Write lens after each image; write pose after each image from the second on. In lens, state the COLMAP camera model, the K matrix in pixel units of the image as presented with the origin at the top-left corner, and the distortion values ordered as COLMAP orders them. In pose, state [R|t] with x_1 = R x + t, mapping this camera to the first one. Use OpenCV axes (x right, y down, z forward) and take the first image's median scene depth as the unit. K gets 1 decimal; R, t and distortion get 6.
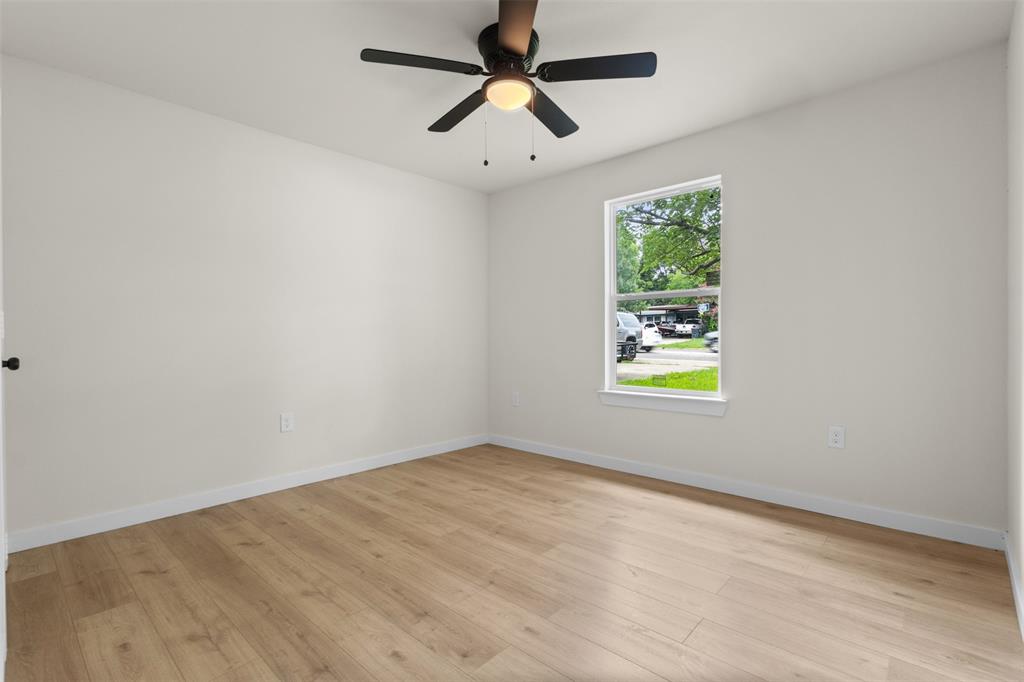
lens RADIAL K [[472.8, 0, 512.2], [0, 472.8, 347.6], [0, 0, 1]] dist [0.000660, 0.000530]
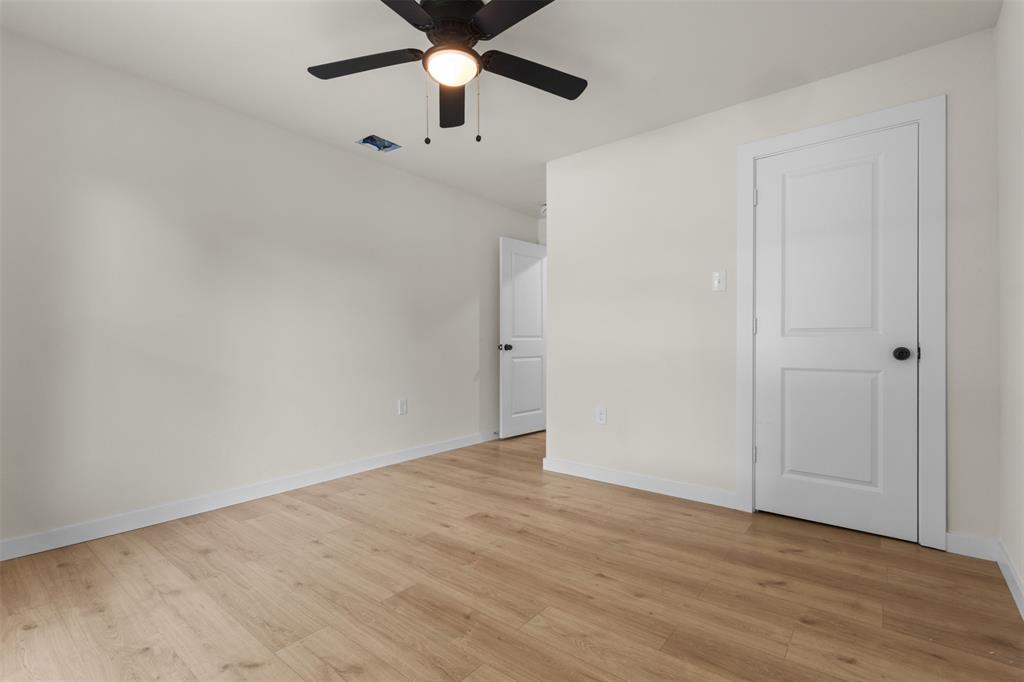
lens RADIAL K [[472.8, 0, 512.2], [0, 472.8, 347.6], [0, 0, 1]] dist [0.000660, 0.000530]
pose [[-0.998144, 0.008965, -0.060232, -0.066131], [0.007473, 0.999661, 0.024946, -0.013789], [0.060435, 0.024449, -0.997873, 1.902927]]
